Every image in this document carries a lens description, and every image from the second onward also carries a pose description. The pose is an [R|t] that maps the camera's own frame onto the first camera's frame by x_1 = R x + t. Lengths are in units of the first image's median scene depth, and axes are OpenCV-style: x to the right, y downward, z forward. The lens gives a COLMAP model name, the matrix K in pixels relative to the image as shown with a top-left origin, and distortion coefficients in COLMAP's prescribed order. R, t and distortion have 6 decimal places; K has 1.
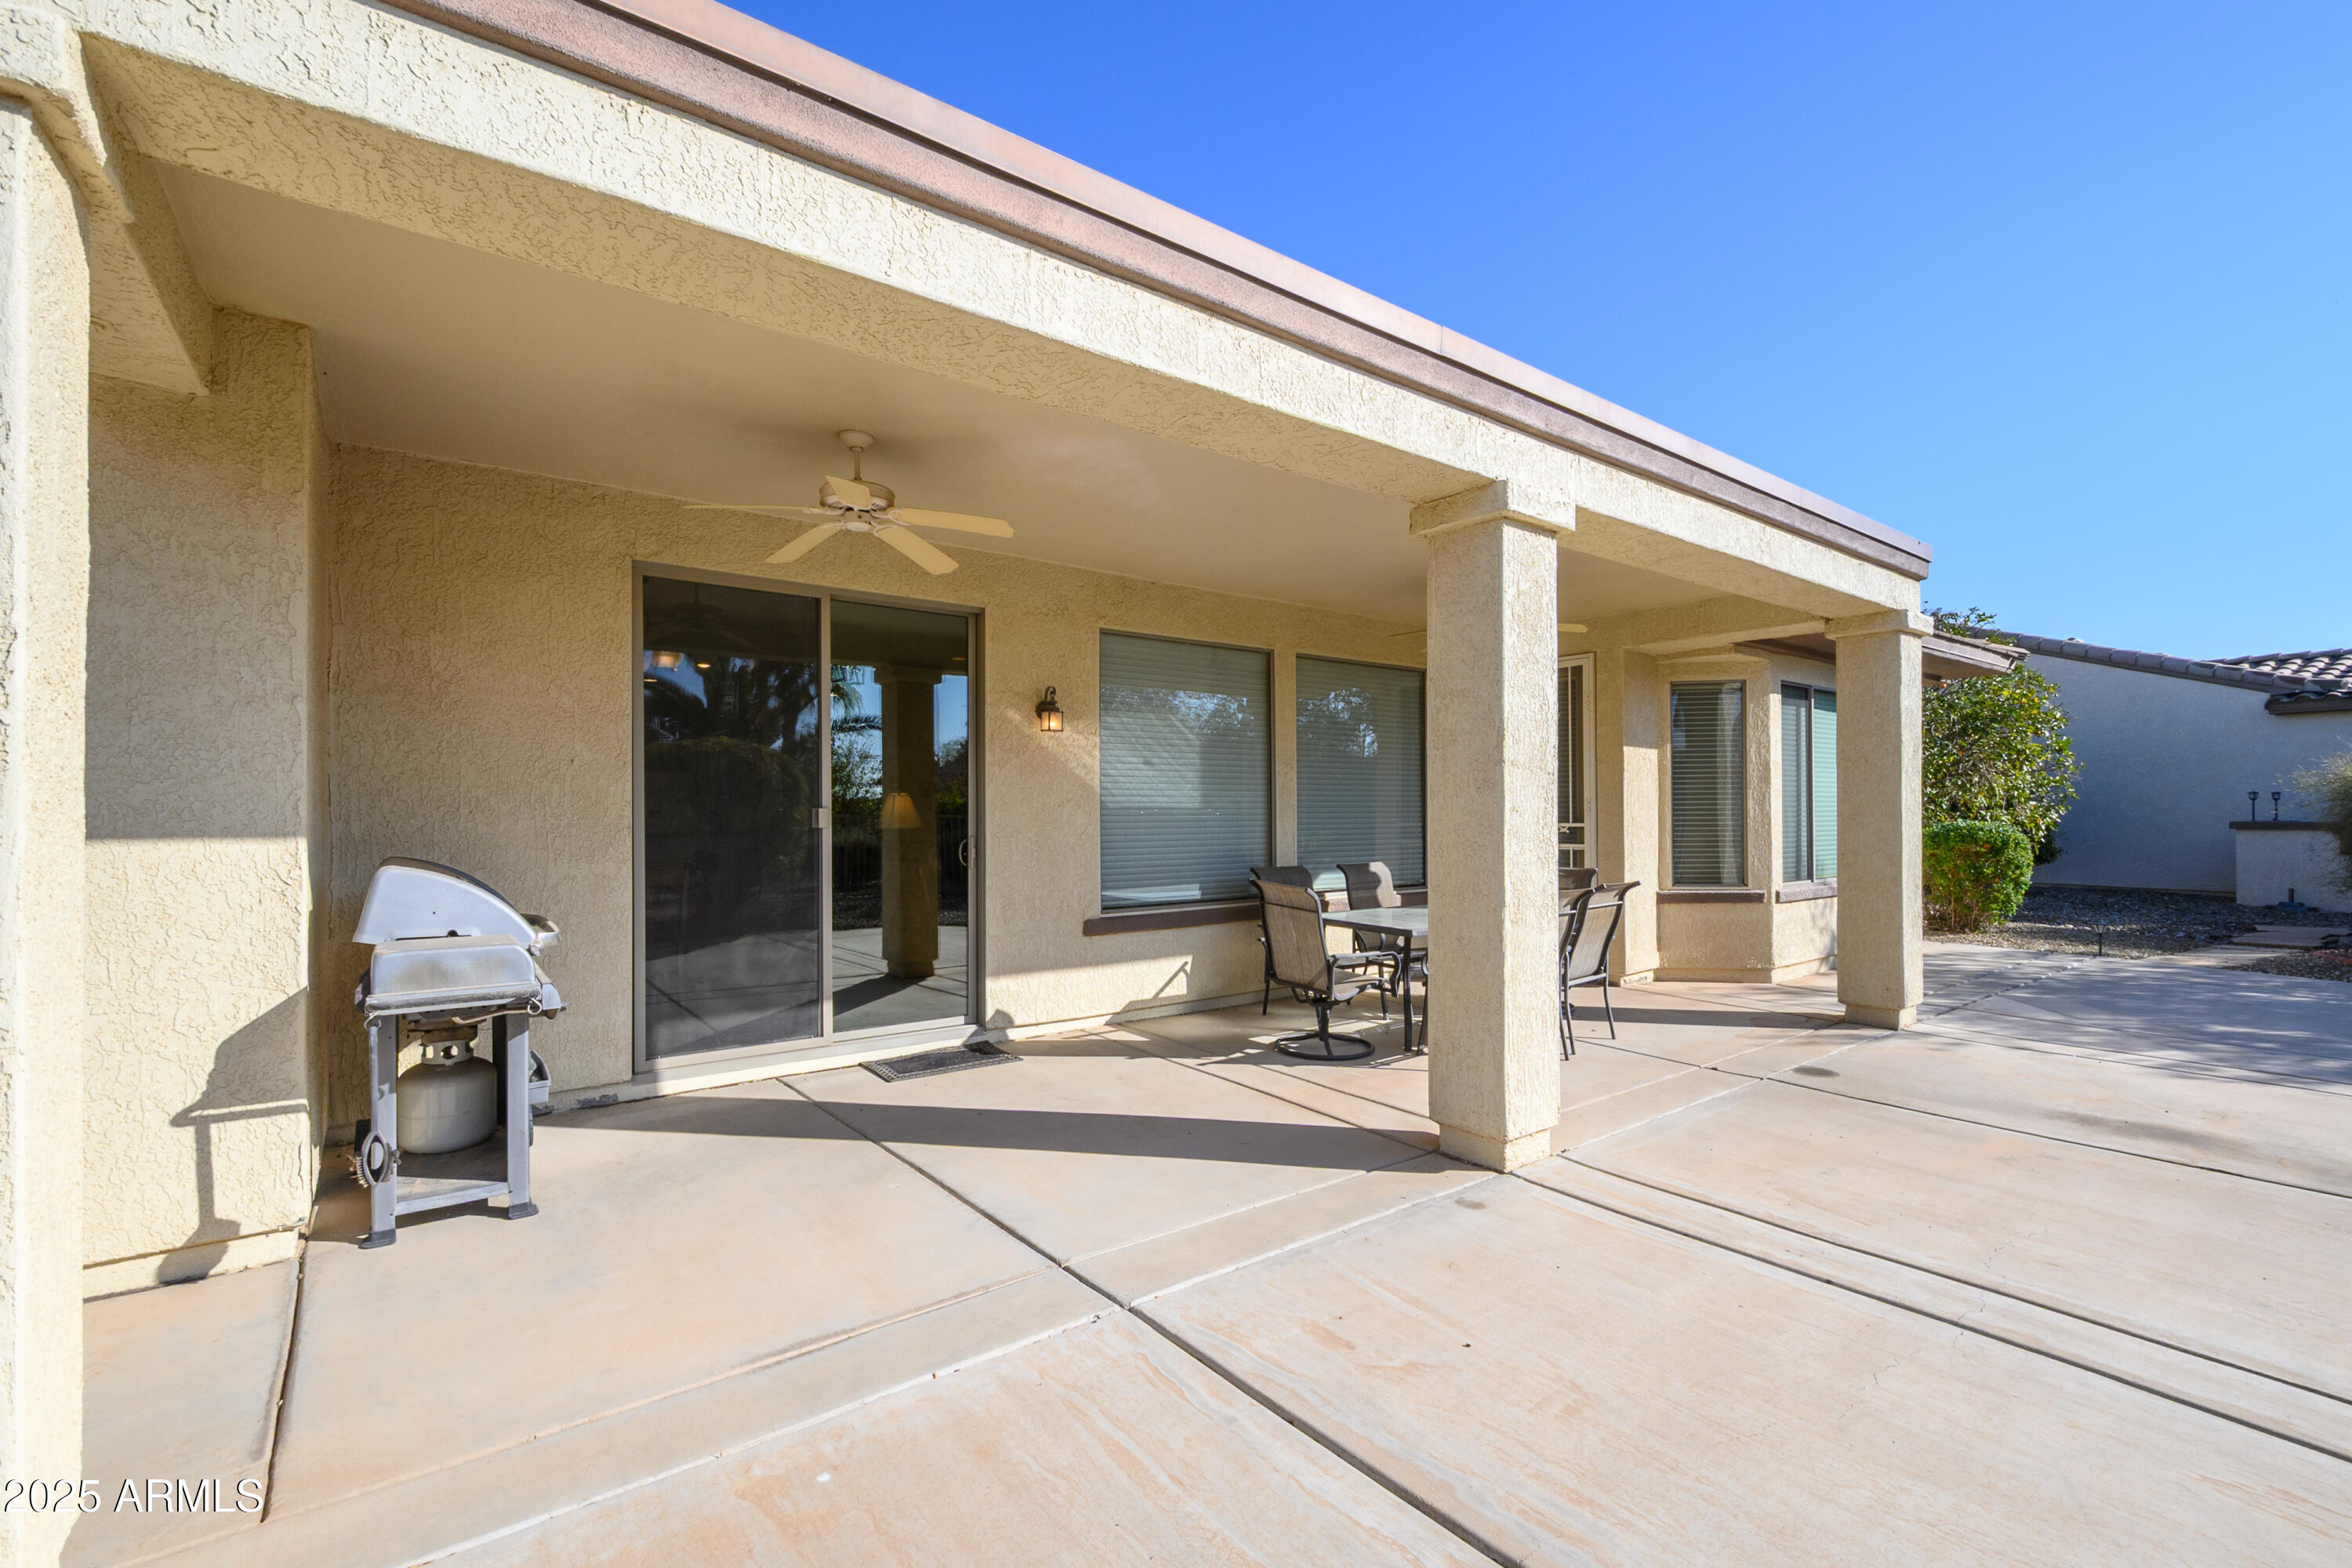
lens RADIAL K [[1043.6, 0, 1175.5], [0, 1043.6, 788.8], [0, 0, 1]] dist [-0.003399, -0.002146]
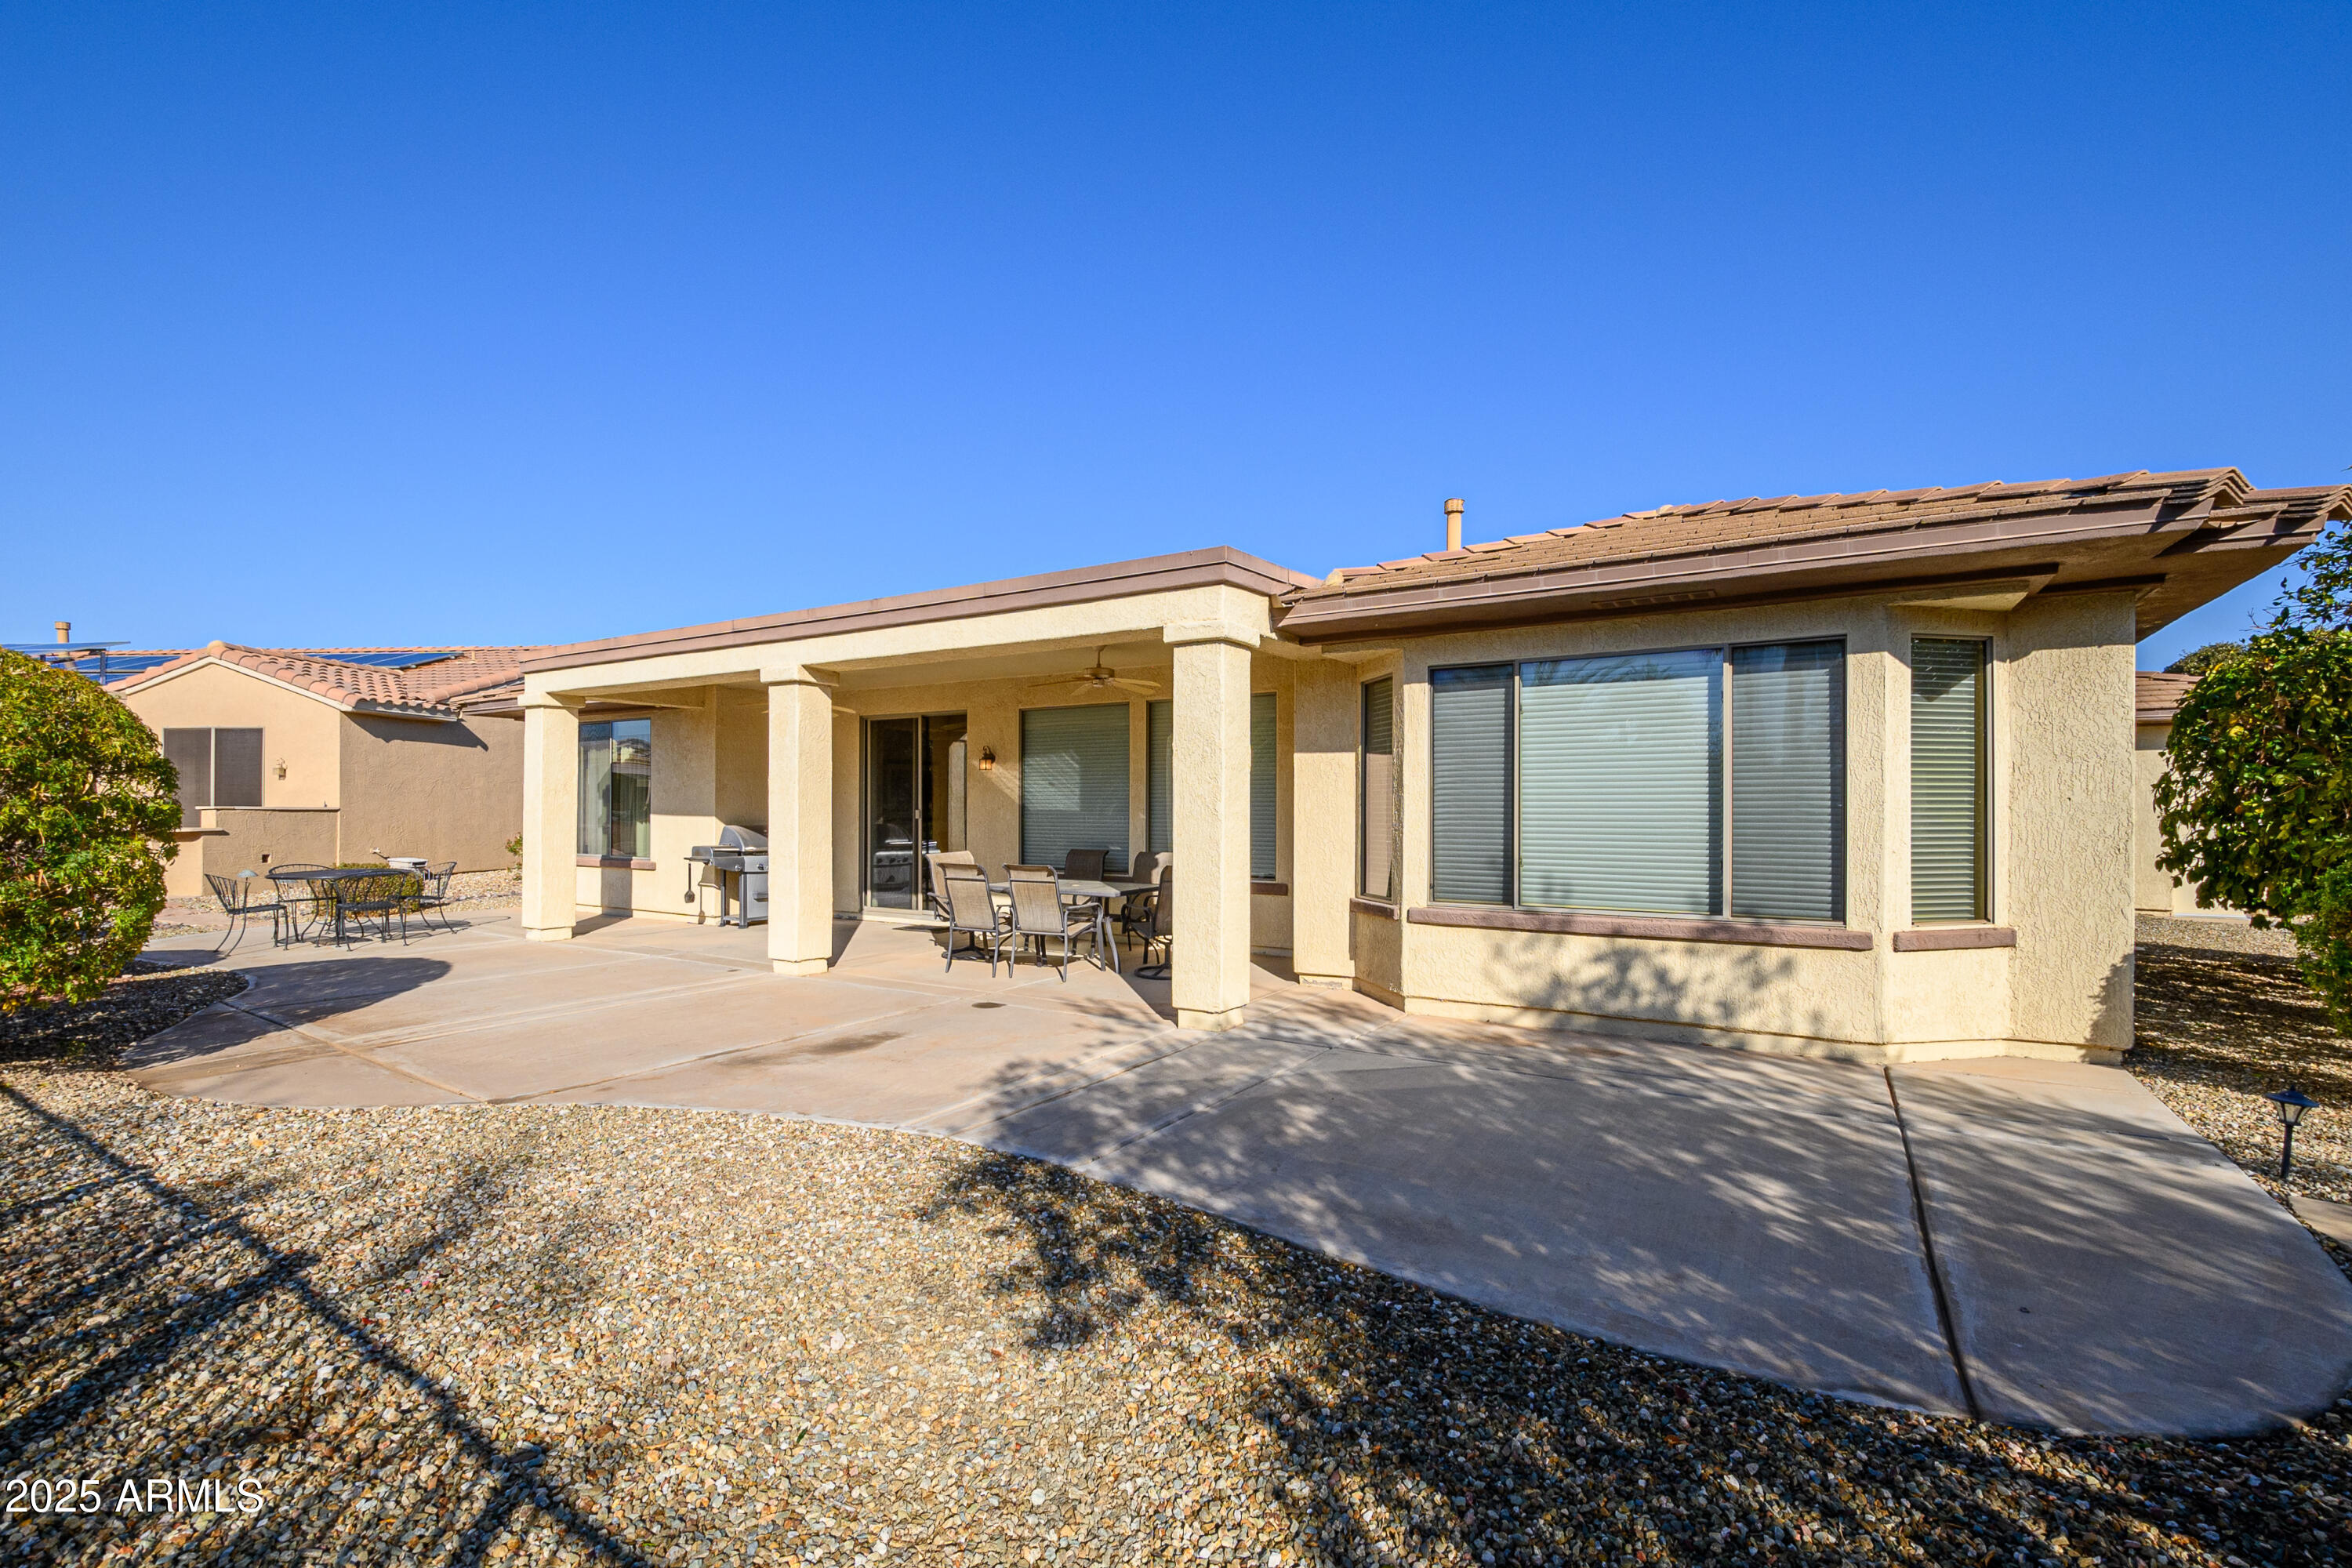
lens RADIAL K [[1043.6, 0, 1180.2], [0, 1043.6, 805.2], [0, 0, 1]] dist [-0.003399, -0.002146]
pose [[0.370690, -0.012627, -0.928671, 1.733827], [0.012441, 0.999885, -0.008629, 0.029353], [0.928673, -0.008355, 0.370805, 0.596577]]
